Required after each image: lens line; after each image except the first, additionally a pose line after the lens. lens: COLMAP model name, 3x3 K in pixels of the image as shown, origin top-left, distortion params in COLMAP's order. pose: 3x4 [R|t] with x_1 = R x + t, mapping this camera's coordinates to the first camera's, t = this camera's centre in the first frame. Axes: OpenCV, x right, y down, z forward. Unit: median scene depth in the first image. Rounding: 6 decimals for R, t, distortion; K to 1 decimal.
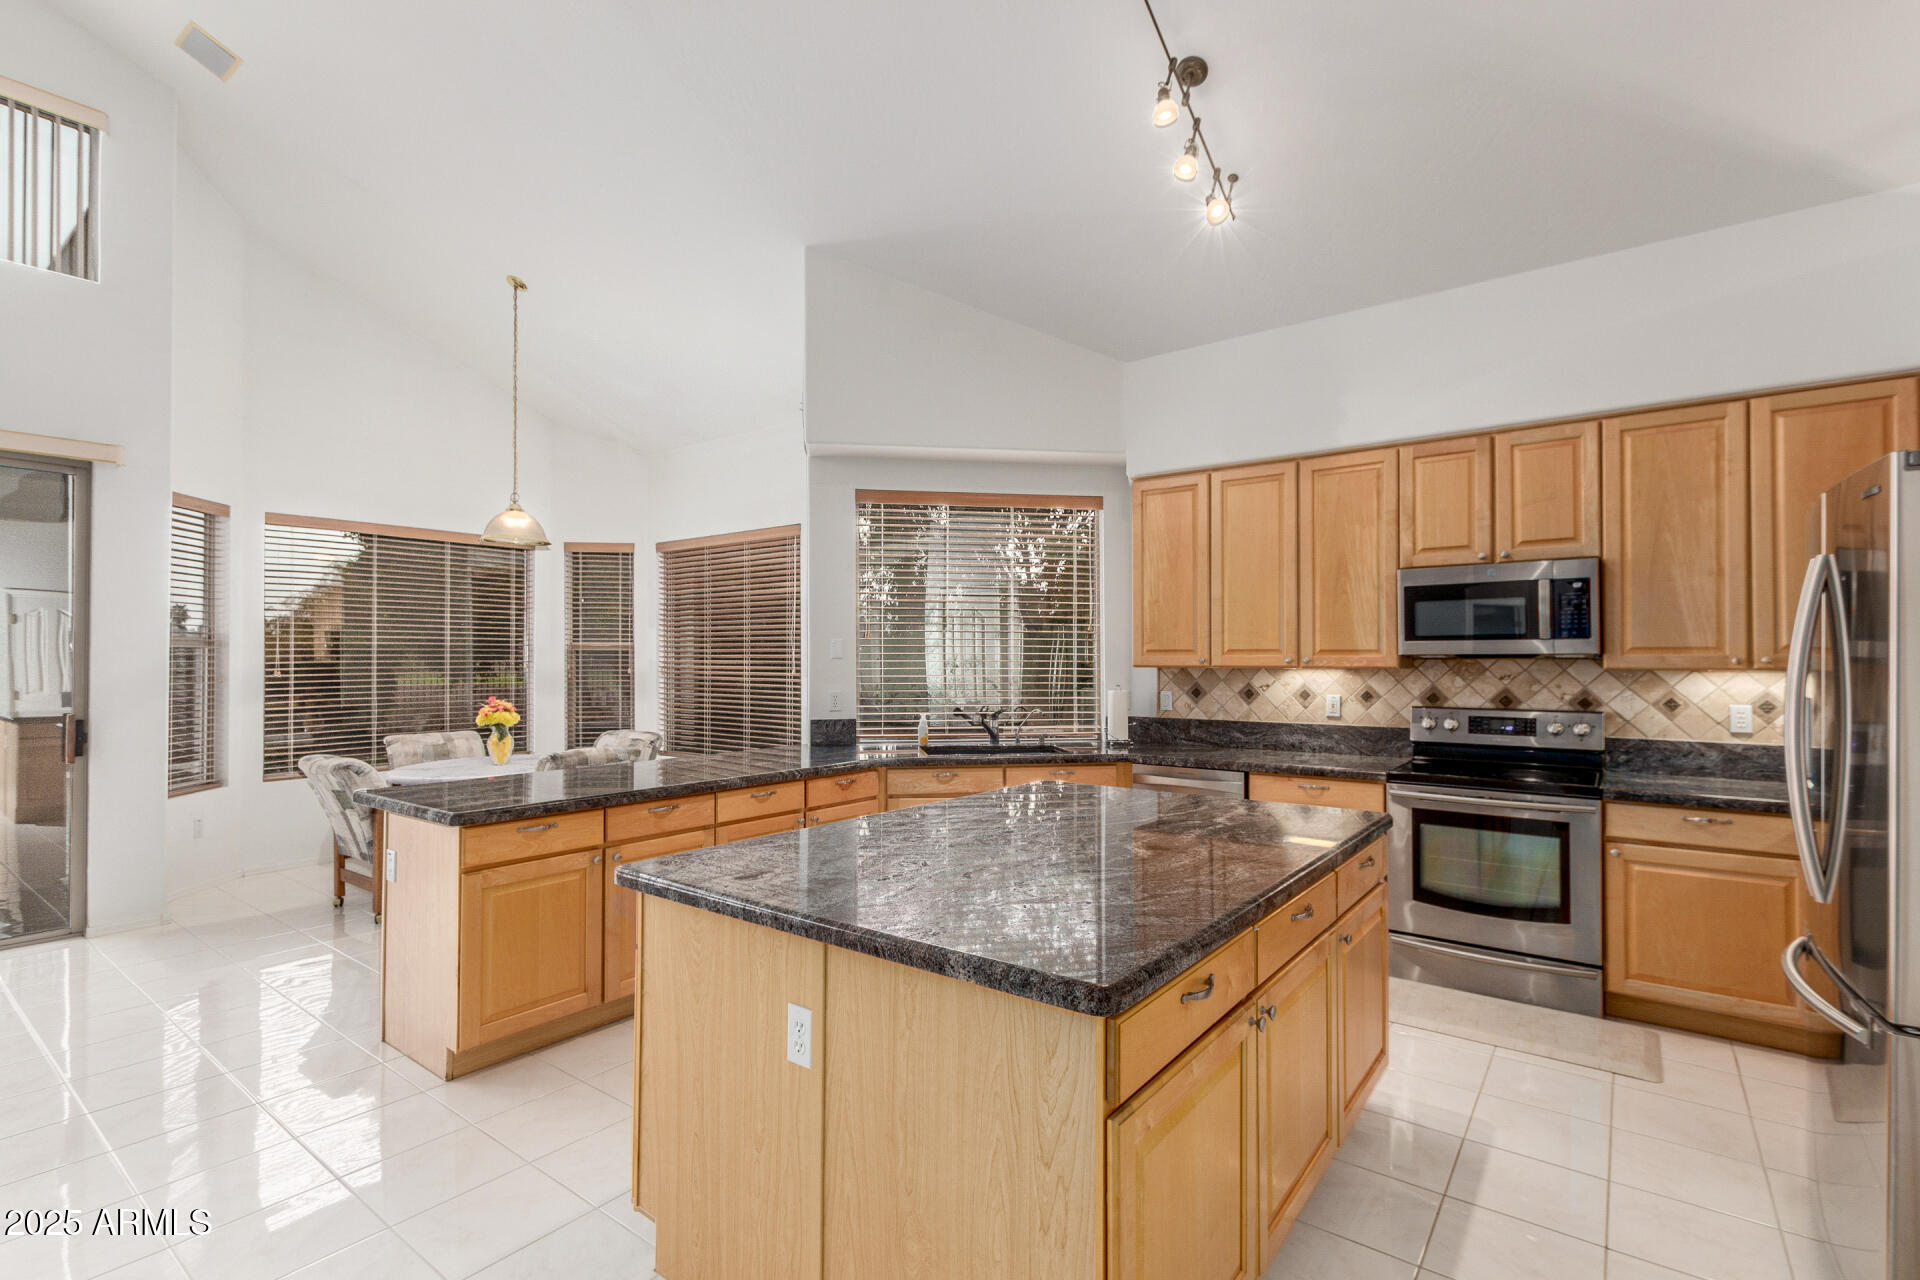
lens RADIAL K [[873.1, 0, 993.2], [0, 873.1, 647.0], [0, 0, 1]] dist [-0.000003, -0.000168]
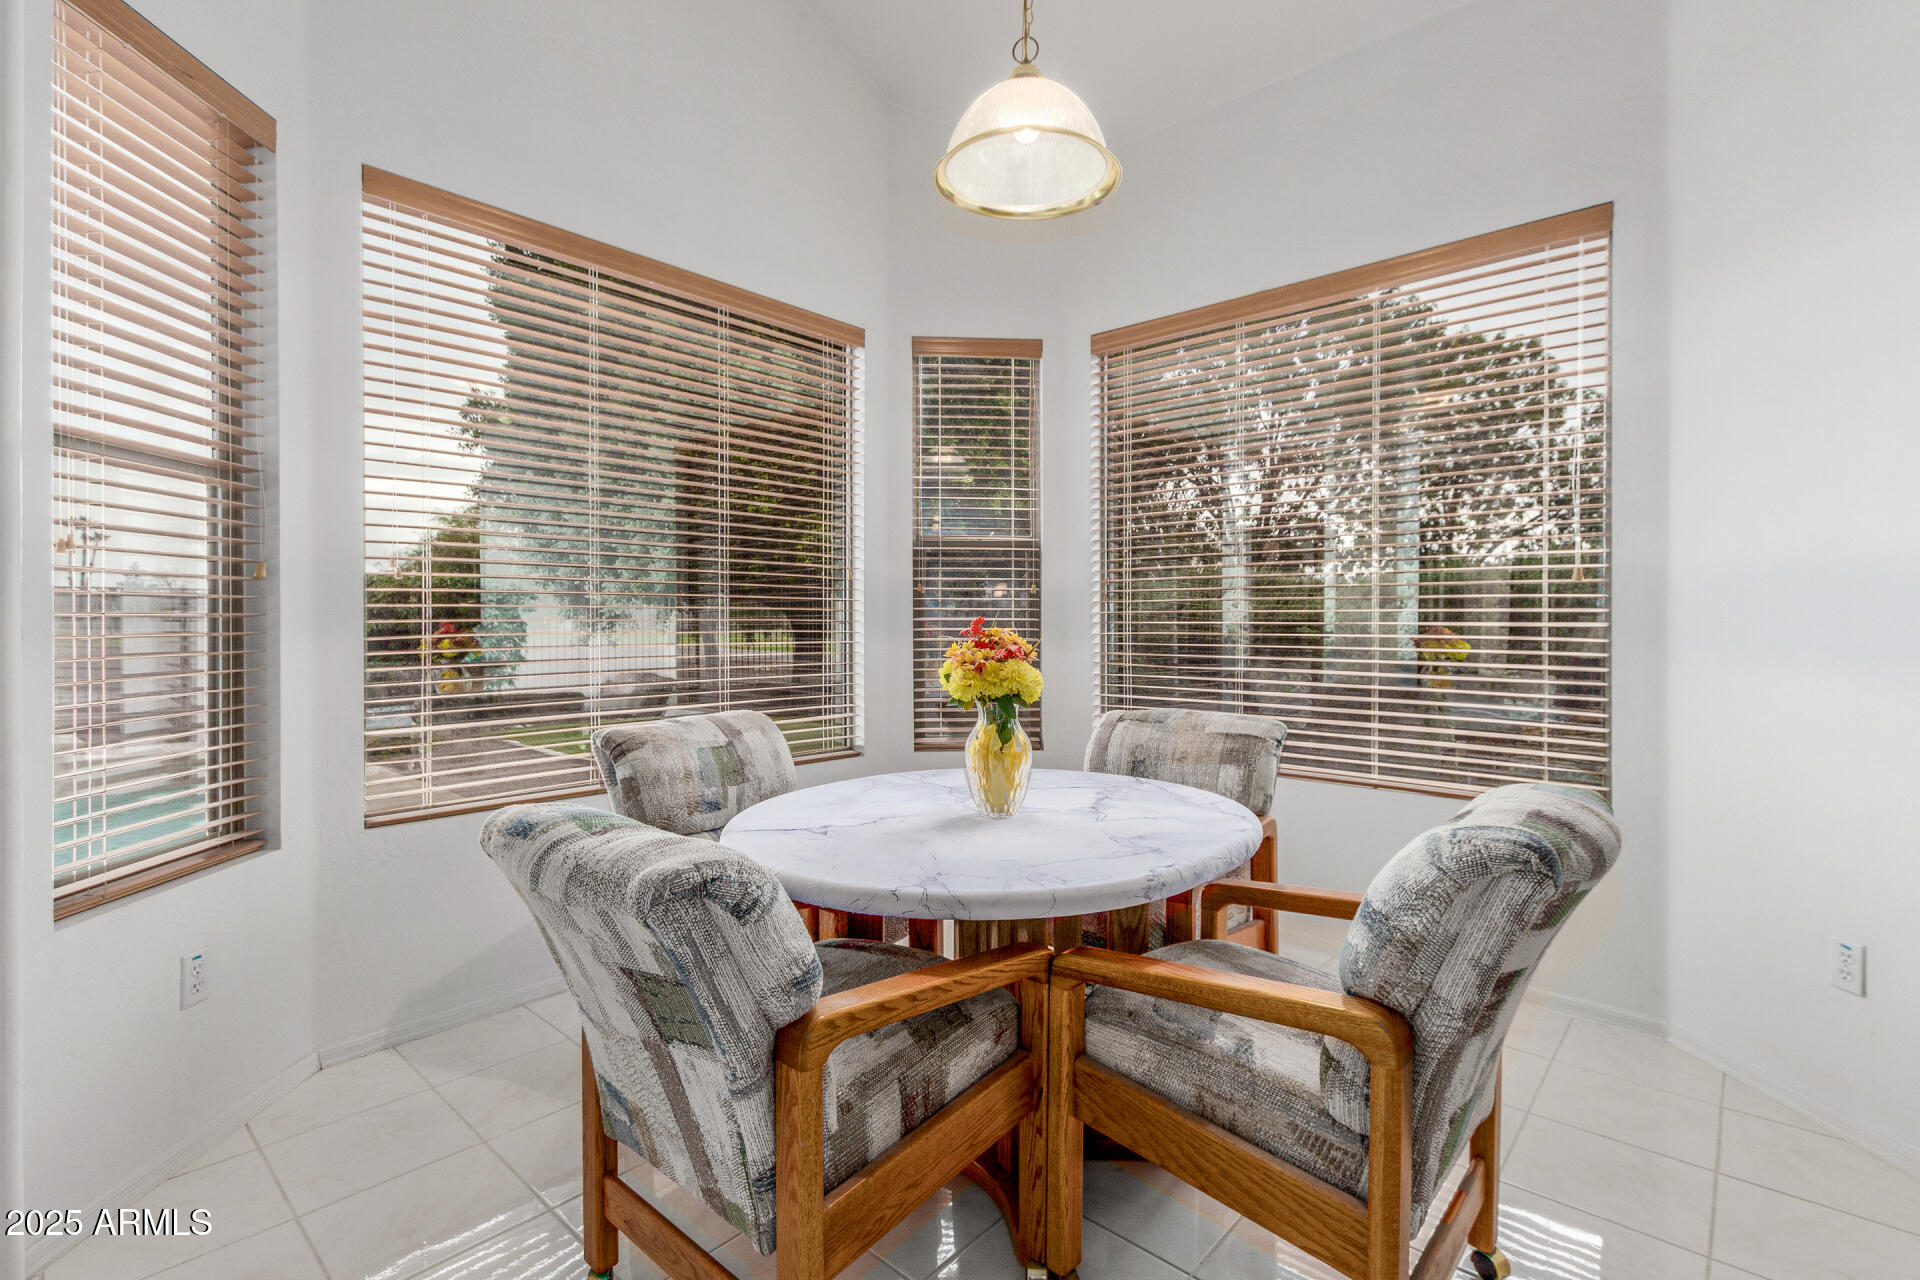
lens RADIAL K [[894.4, 0, 955.2], [0, 894.4, 611.7], [0, 0, 1]] dist [0.004187, 0.000238]
pose [[0.994058, -0.000857, -0.108849, -0.588997], [0.001916, 0.999952, 0.009622, 0.057001], [0.108835, -0.009774, 0.994012, 0.703262]]
